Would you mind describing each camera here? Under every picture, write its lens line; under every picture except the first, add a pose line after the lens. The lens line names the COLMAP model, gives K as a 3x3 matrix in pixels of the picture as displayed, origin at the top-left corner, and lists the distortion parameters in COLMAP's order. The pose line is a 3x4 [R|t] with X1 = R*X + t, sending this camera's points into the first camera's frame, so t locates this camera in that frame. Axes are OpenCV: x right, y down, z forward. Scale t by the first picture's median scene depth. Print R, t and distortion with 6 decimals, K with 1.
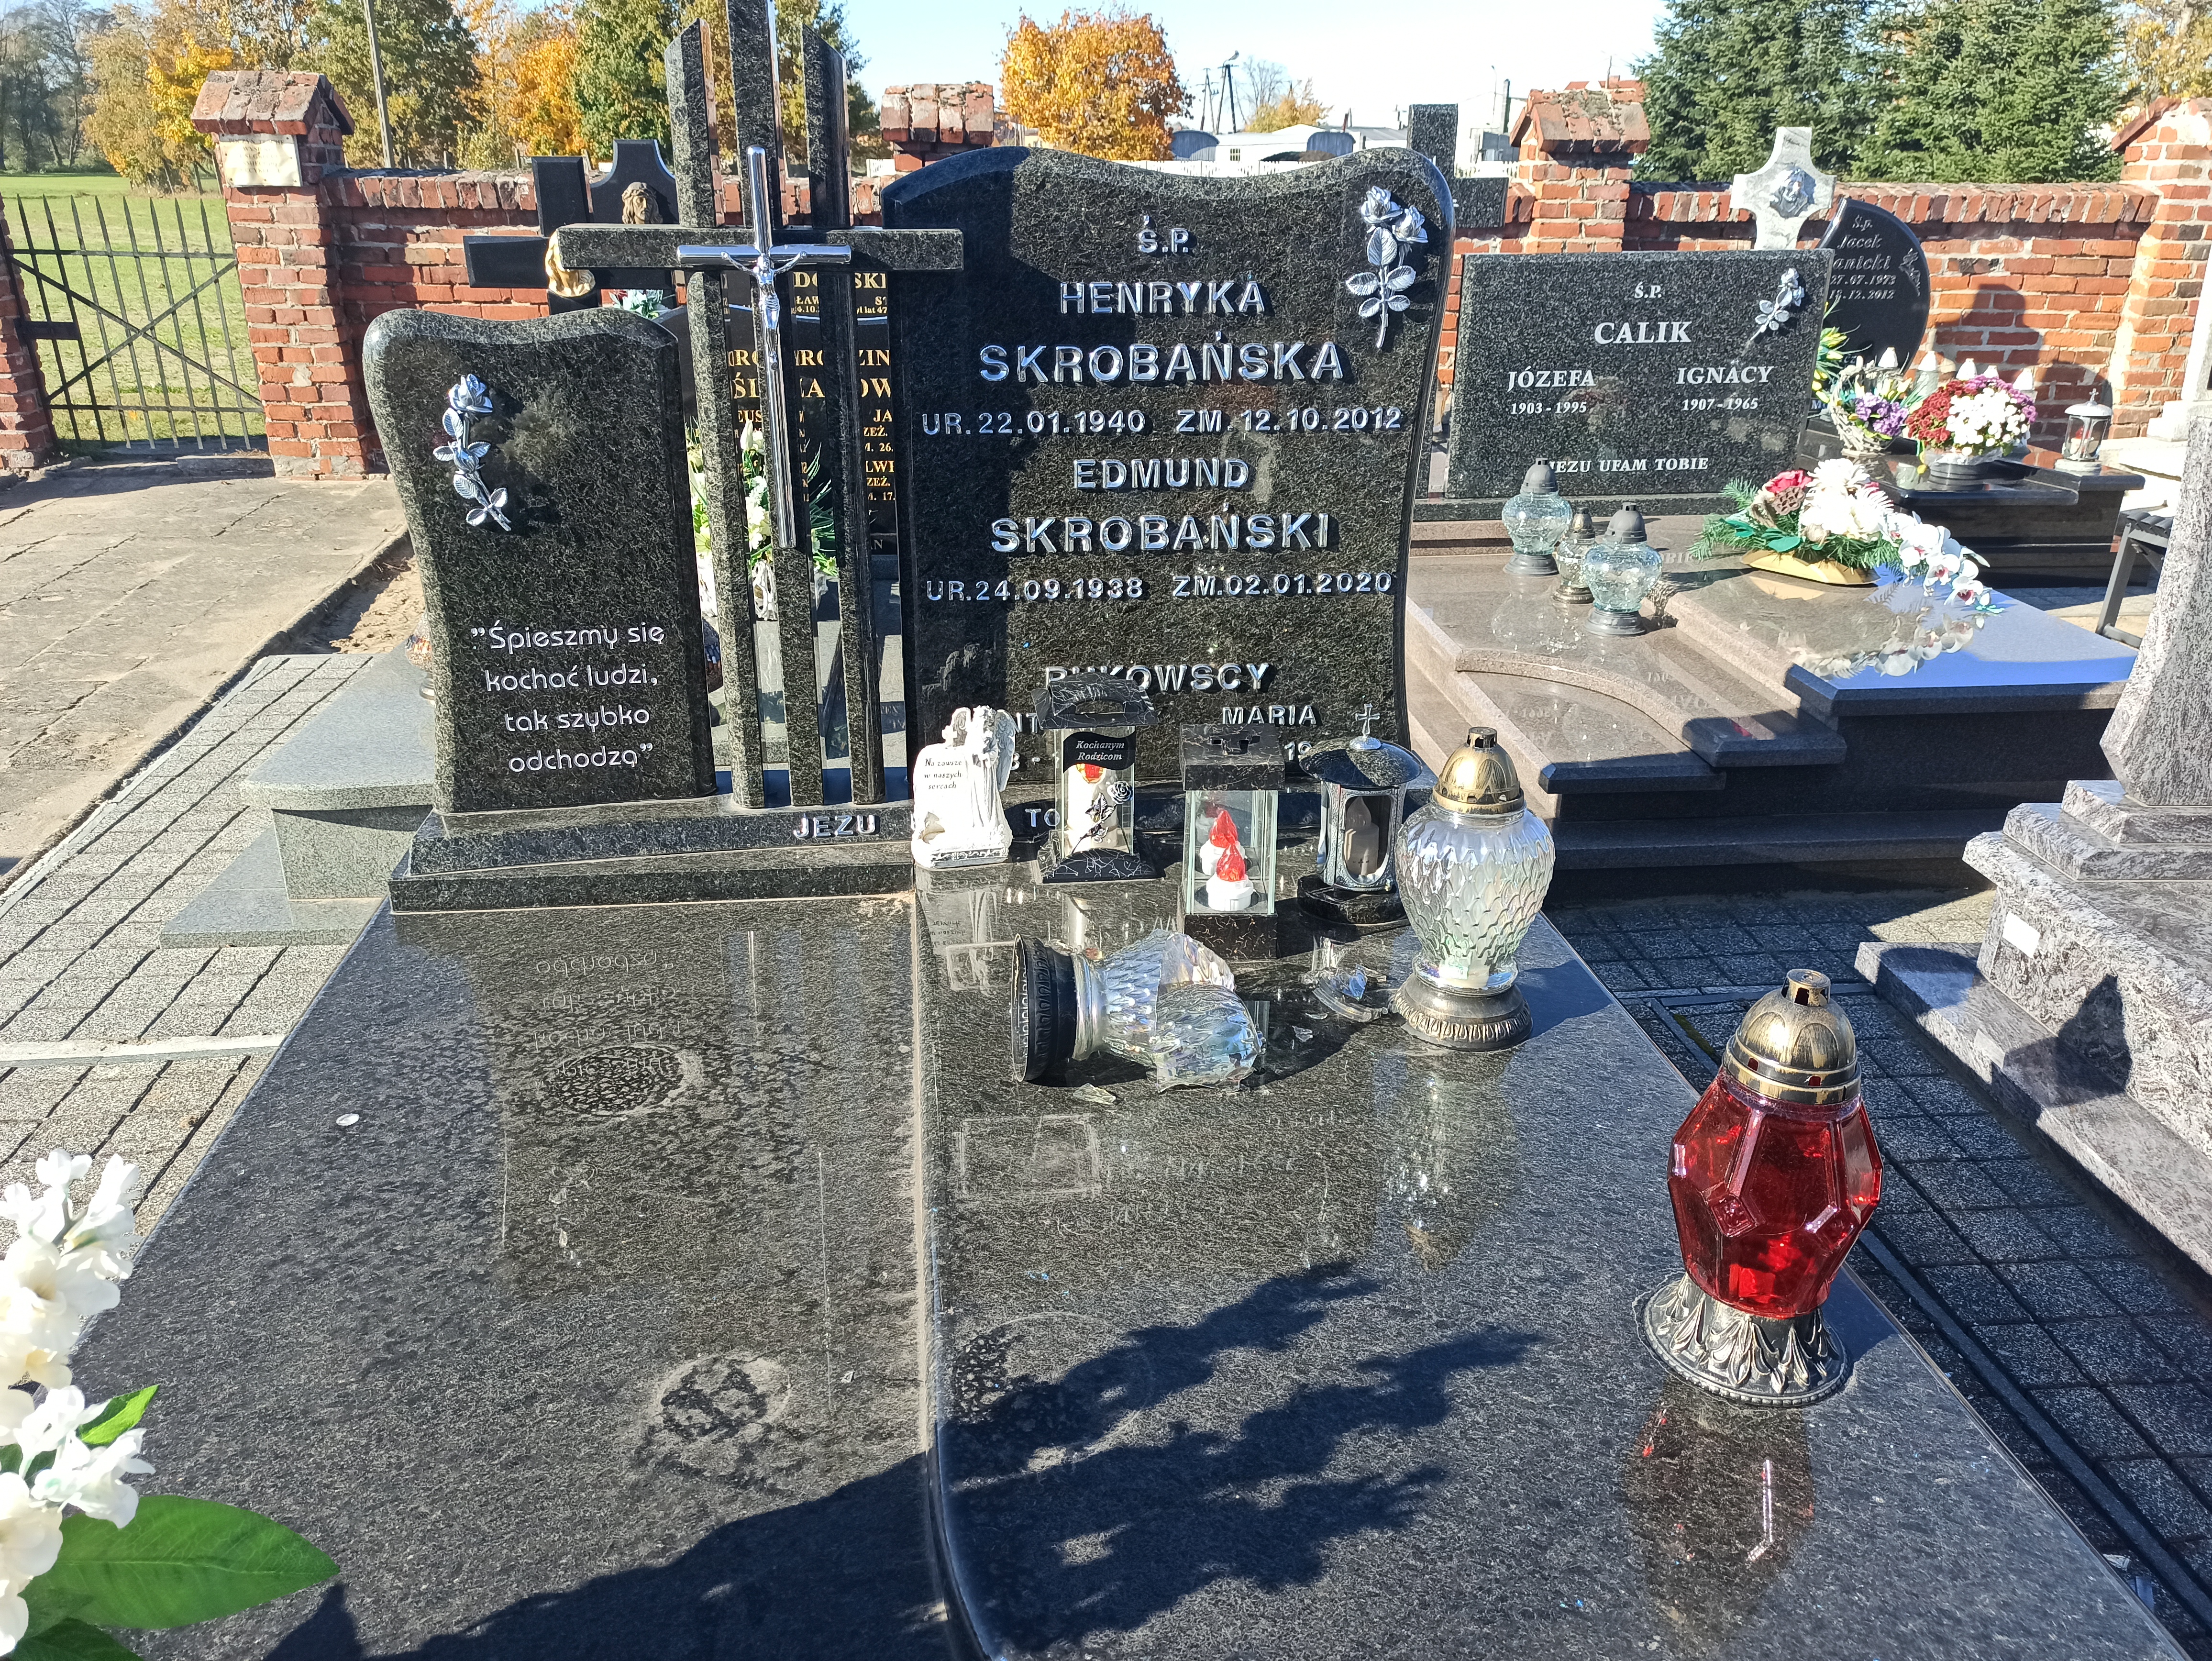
lens RADIAL K [[1669.5, 0, 1103.6], [0, 1669.5, 844.8], [0, 0, 1]] dist [0.053542, -0.039803]
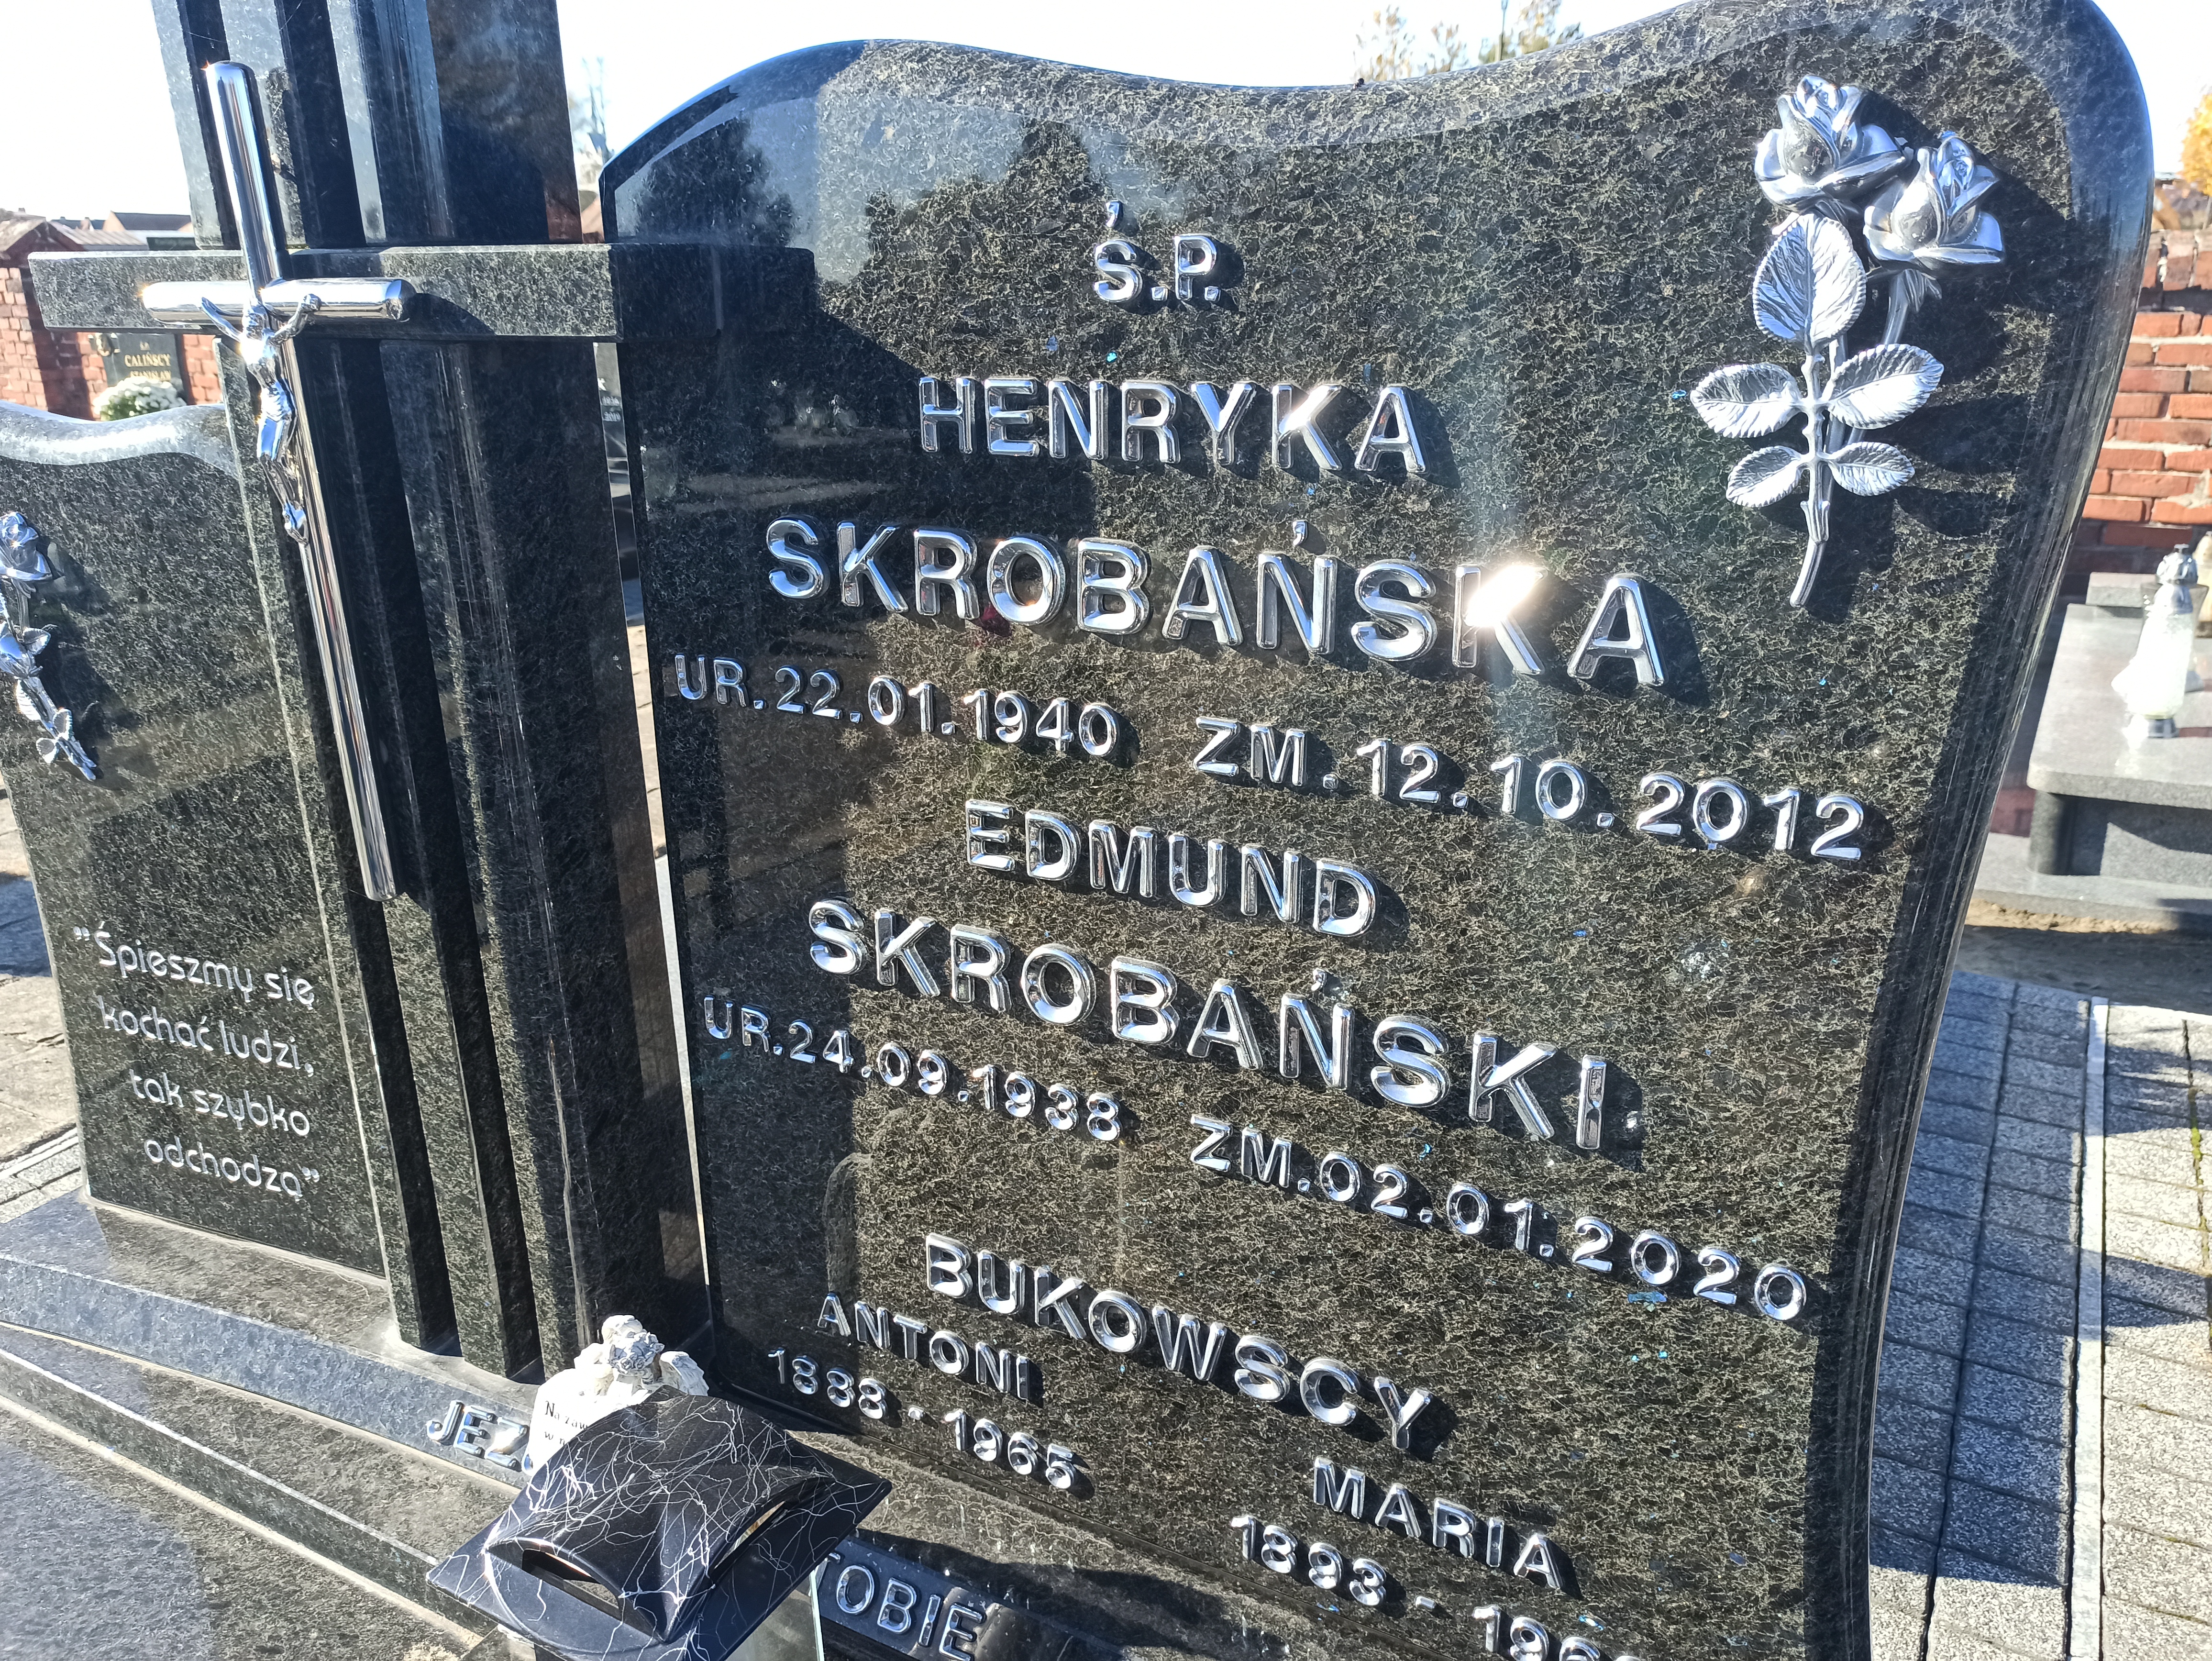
lens RADIAL K [[1669.5, 0, 1105.8], [0, 1669.5, 810.3], [0, 0, 1]] dist [0.053542, -0.039803]
pose [[0.816556, 0.166391, -0.552766, 0.238243], [-0.188396, 0.981941, 0.017278, -0.242715], [0.545658, 0.090030, 0.833158, 0.684794]]
